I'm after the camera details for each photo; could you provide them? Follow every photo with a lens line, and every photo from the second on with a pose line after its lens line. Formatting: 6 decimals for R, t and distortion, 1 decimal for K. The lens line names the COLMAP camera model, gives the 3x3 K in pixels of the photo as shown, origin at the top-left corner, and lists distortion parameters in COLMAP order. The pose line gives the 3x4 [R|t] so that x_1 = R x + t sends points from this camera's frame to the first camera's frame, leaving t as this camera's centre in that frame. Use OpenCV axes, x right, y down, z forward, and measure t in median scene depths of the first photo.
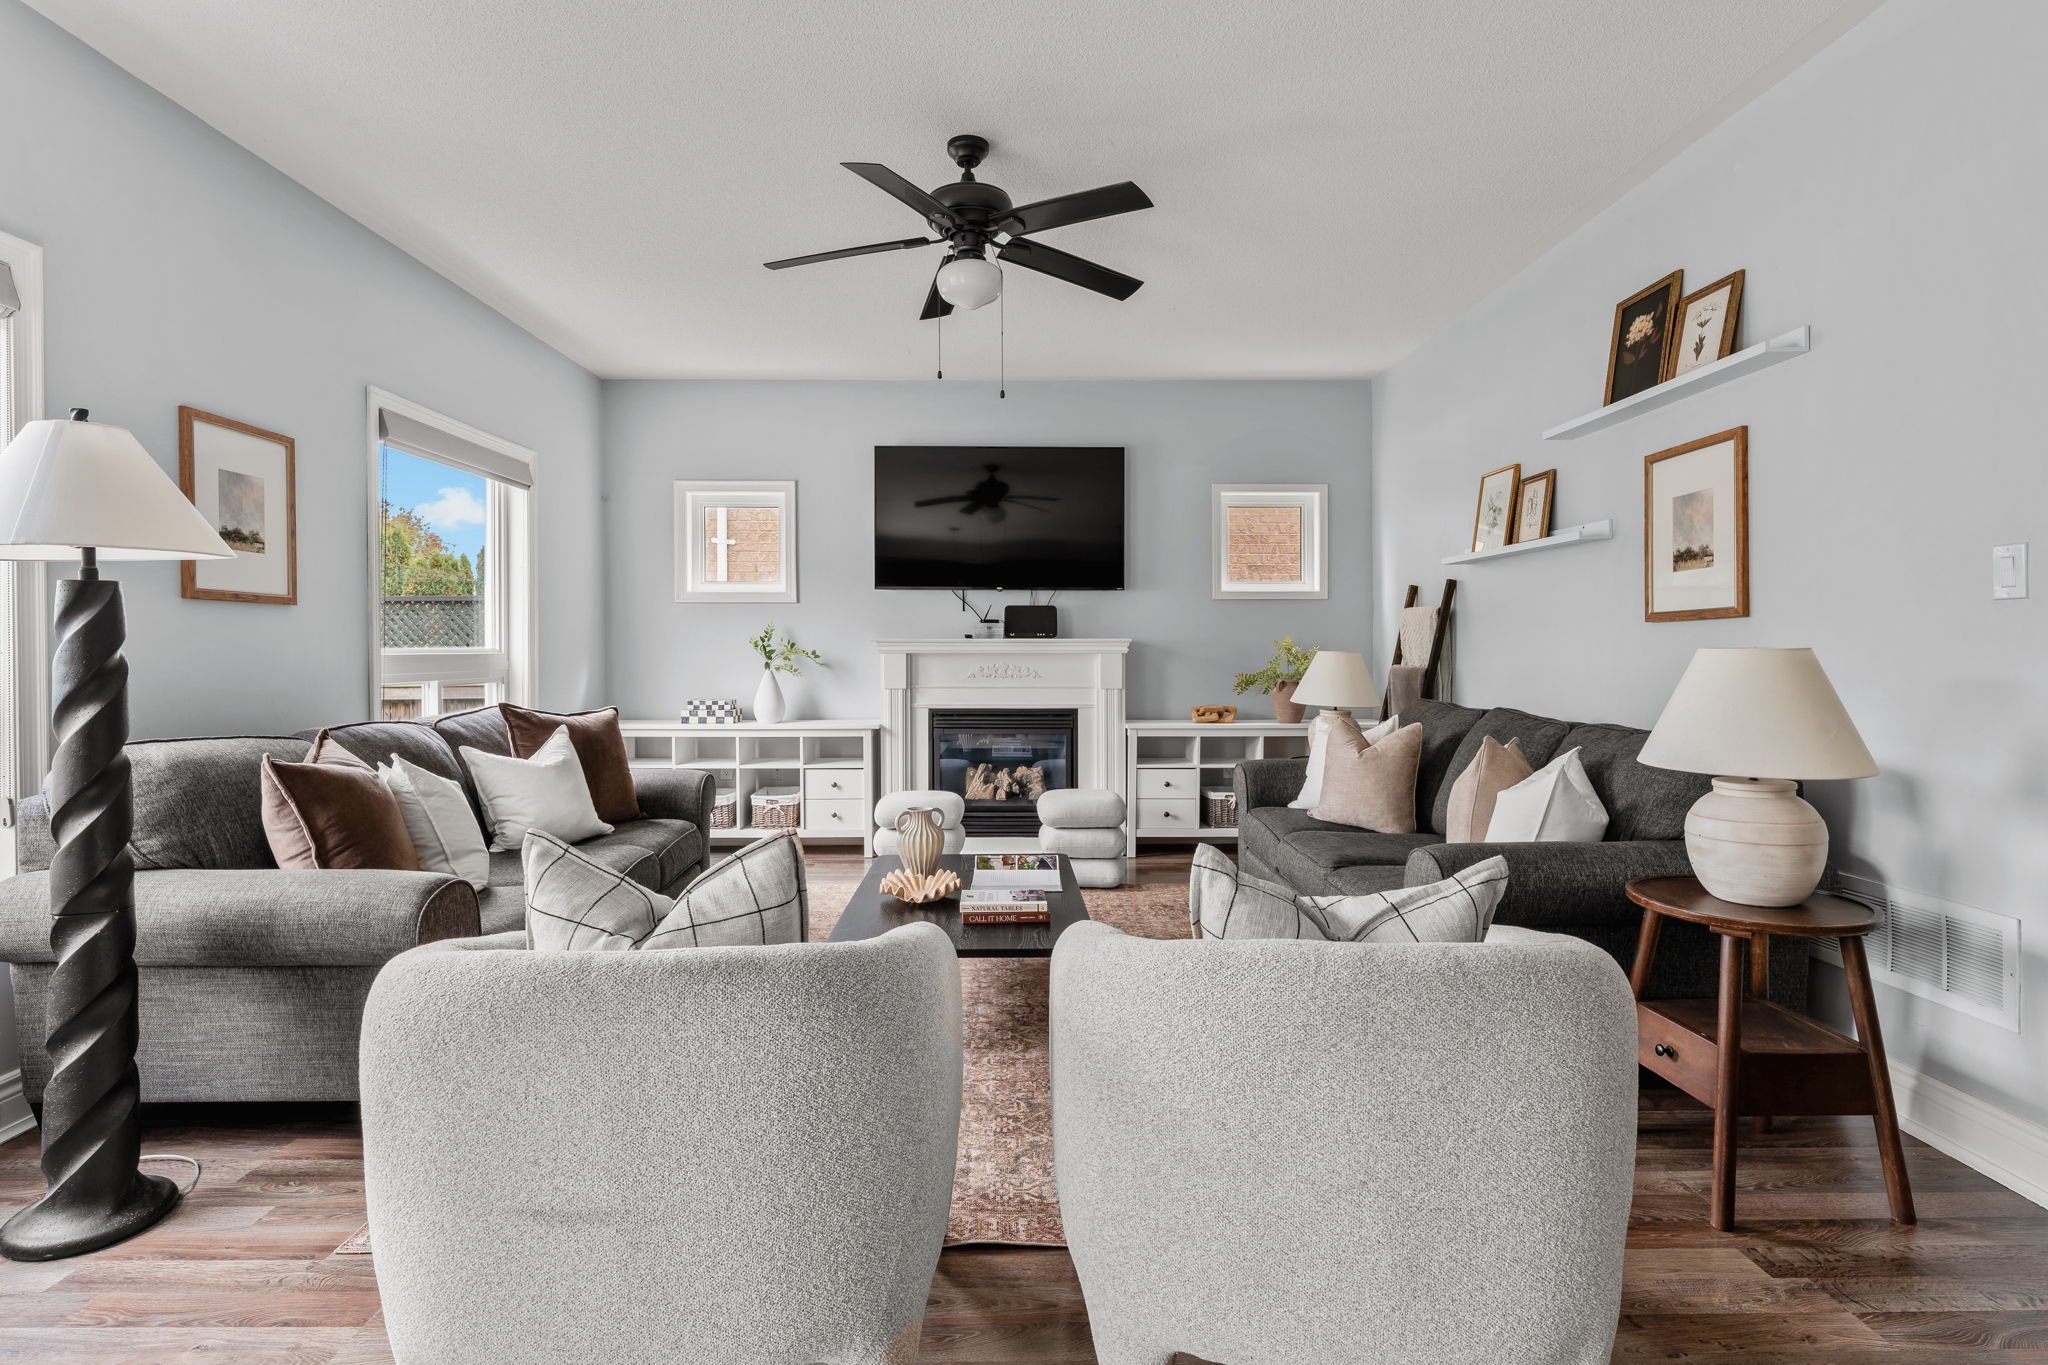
lens RADIAL K [[1032.5, 0, 1030.7], [0, 1032.5, 660.9], [0, 0, 1]] dist [-0.007940, -0.000417]
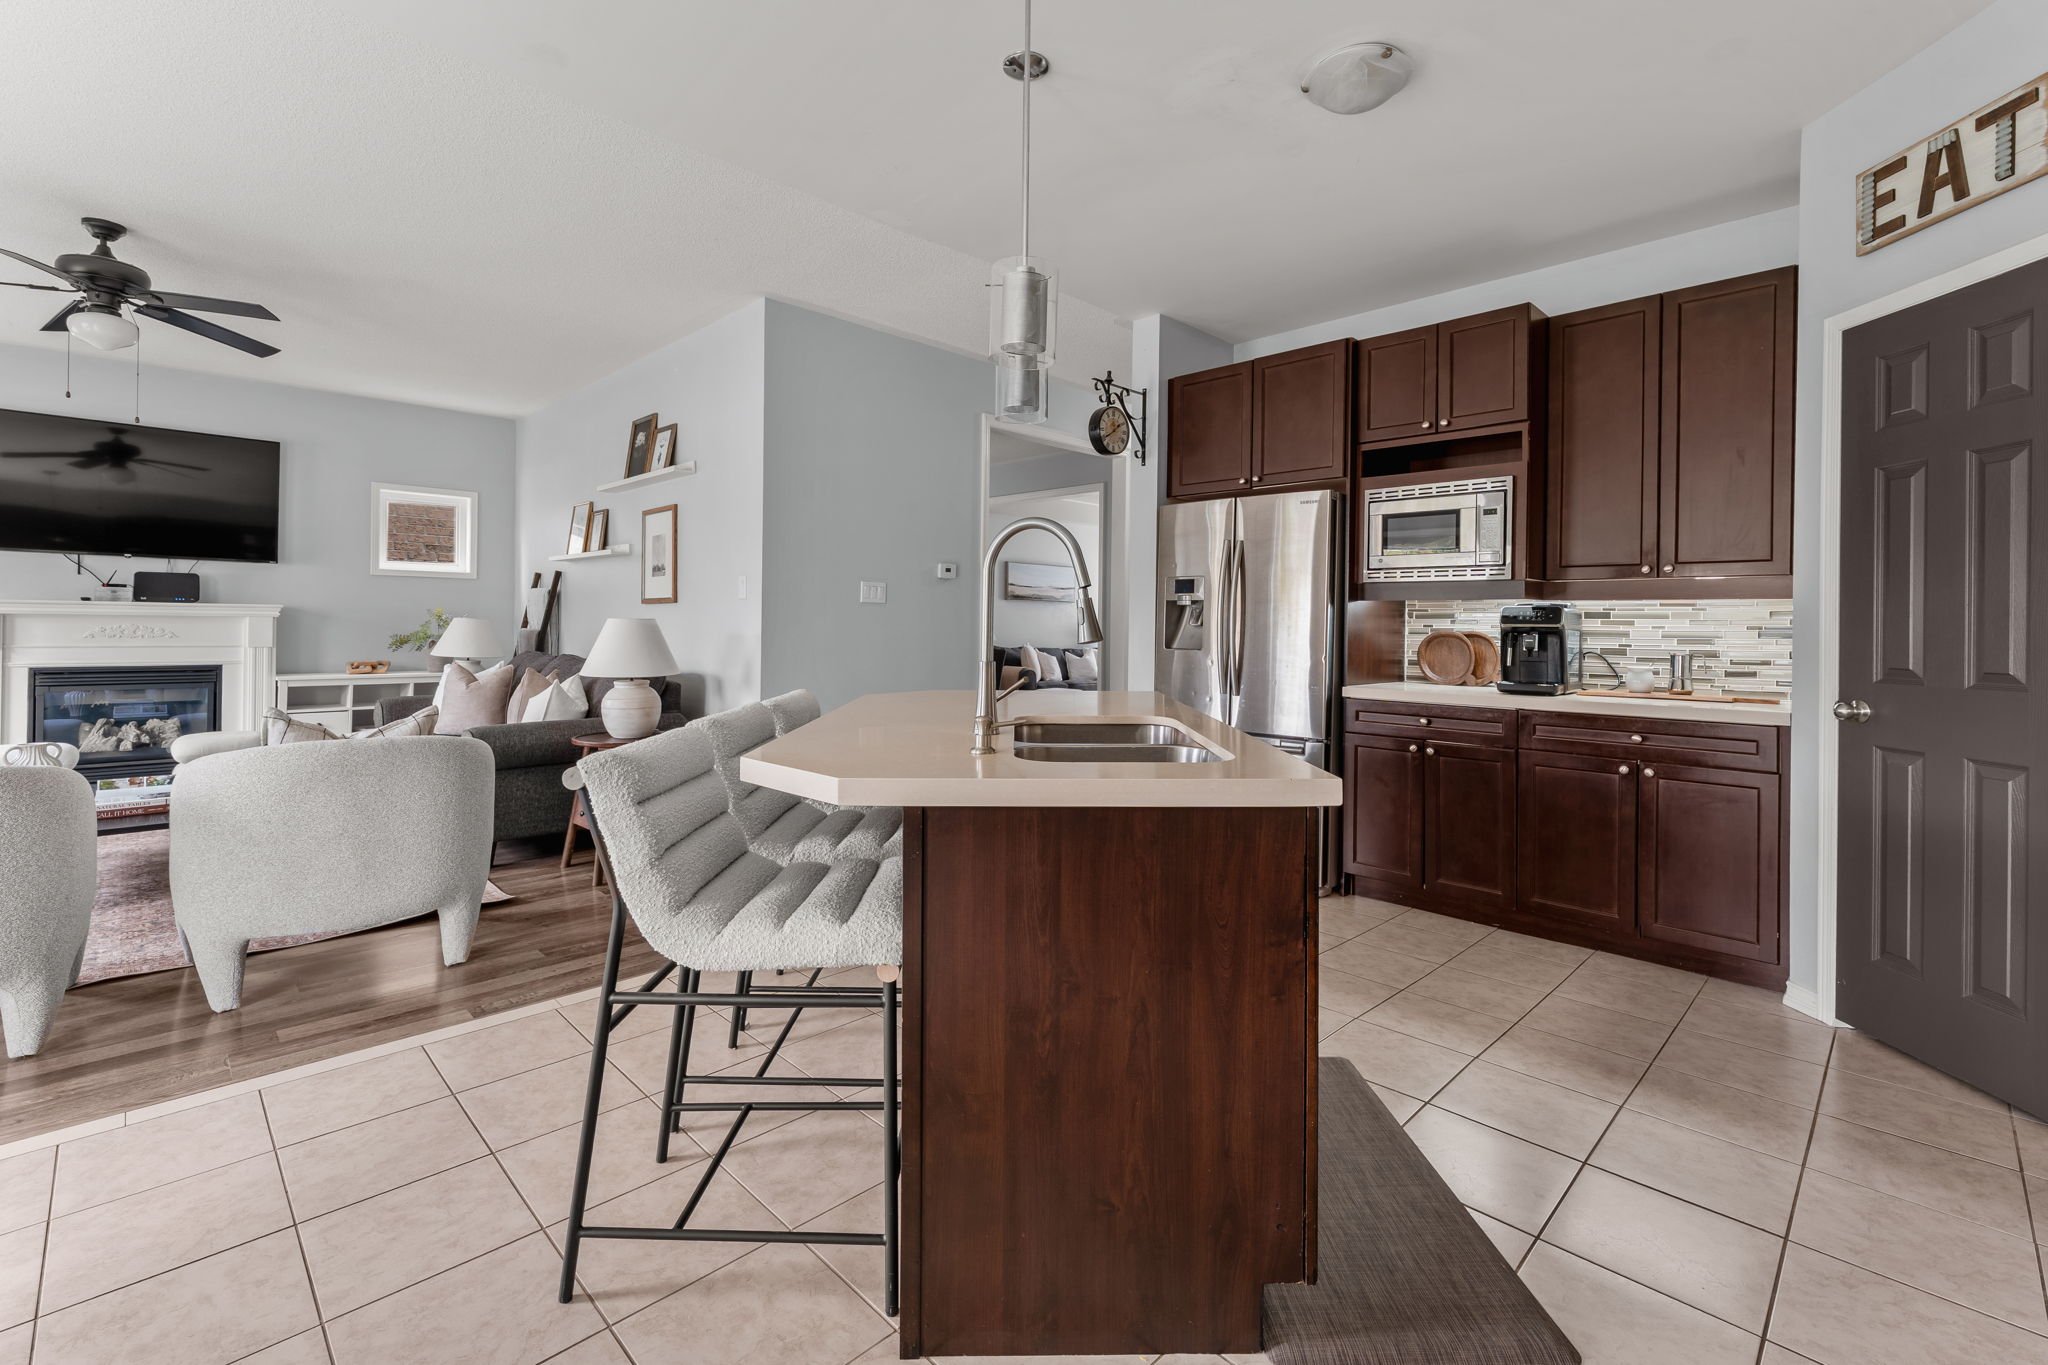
lens RADIAL K [[899.1, 0, 1029.5], [0, 899.1, 619.7], [0, 0, 1]] dist [-0.001369, -0.000095]
pose [[0.723693, 0.013529, 0.689990, 0.005840], [-0.006259, 0.999895, -0.013041, 0.003646], [-0.690094, 0.005119, 0.723702, -0.349829]]
